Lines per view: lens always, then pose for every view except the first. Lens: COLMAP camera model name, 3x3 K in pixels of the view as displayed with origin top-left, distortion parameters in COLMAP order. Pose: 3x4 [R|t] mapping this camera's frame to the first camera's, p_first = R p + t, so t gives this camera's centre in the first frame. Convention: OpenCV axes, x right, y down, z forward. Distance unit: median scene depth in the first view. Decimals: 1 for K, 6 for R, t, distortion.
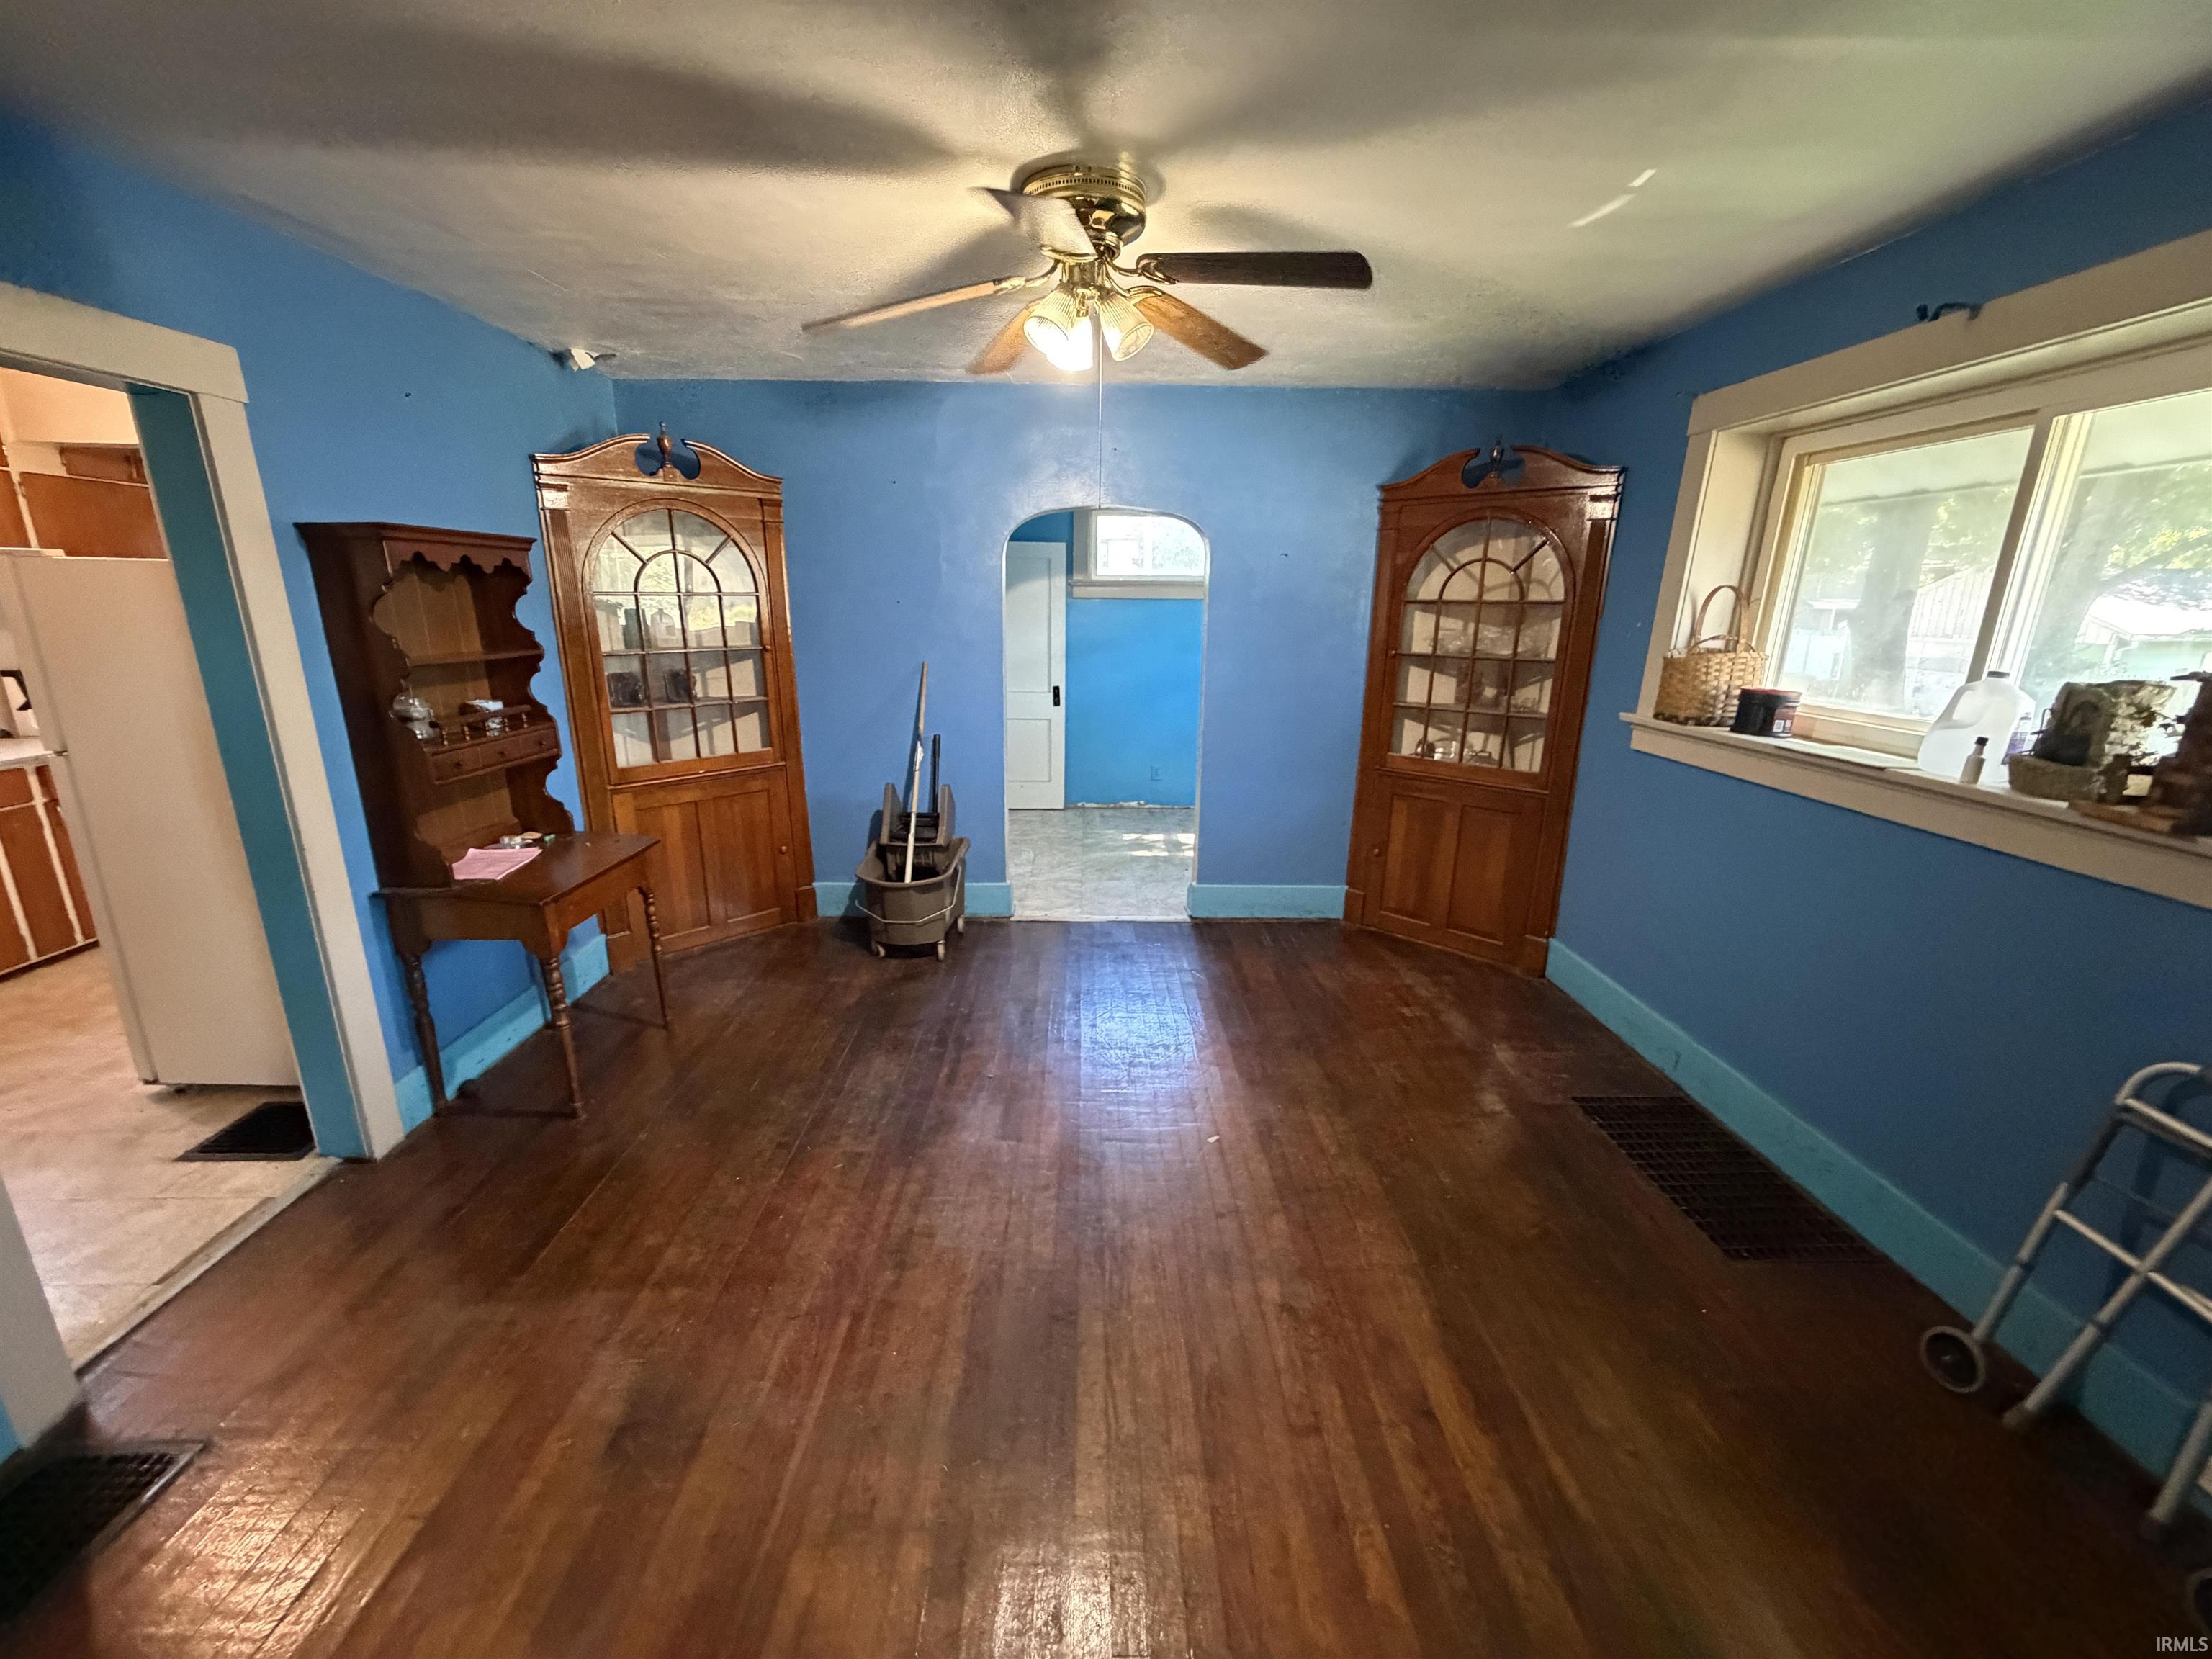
lens RADIAL K [[878.9, 0, 1098.4], [0, 878.9, 829.9], [0, 0, 1]] dist [-0.000144, -0.000735]
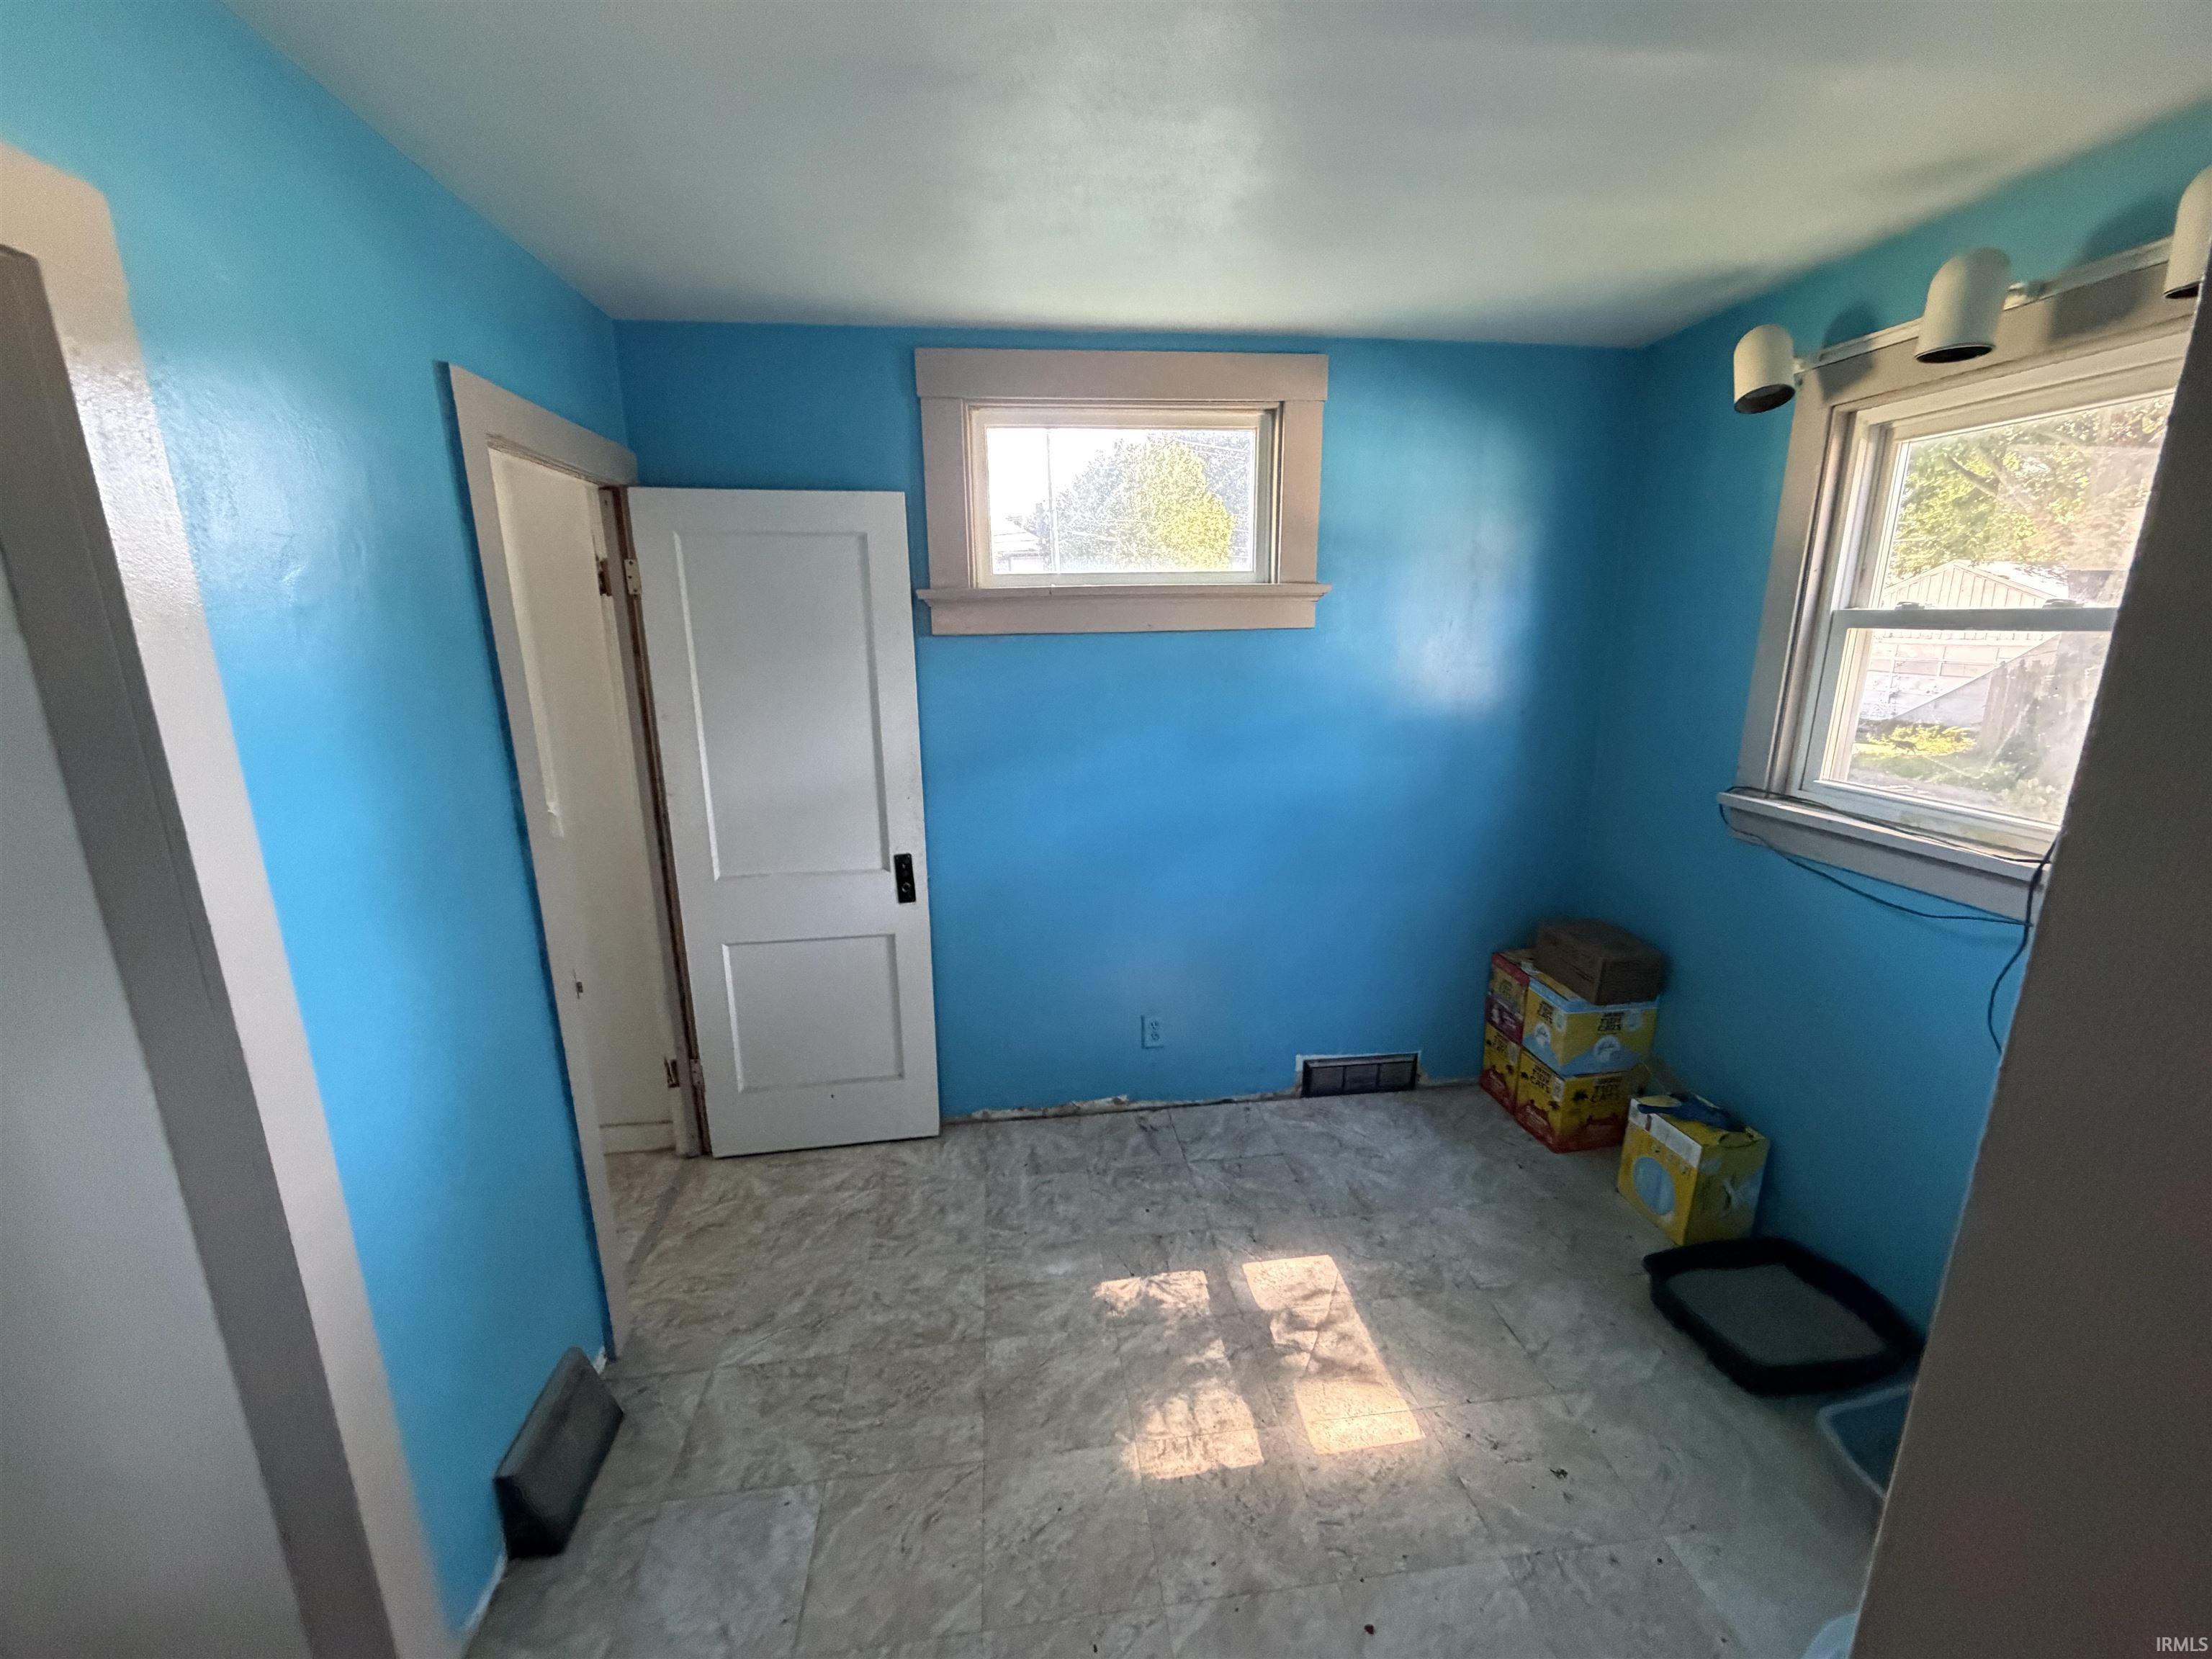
lens RADIAL K [[878.9, 0, 1098.4], [0, 878.9, 829.9], [0, 0, 1]] dist [-0.000144, -0.000735]
pose [[0.992665, -0.039289, 0.114332, -0.002685], [0.039320, 0.999225, 0.001981, -0.090271], [-0.114321, 0.002529, 0.993441, 0.311311]]
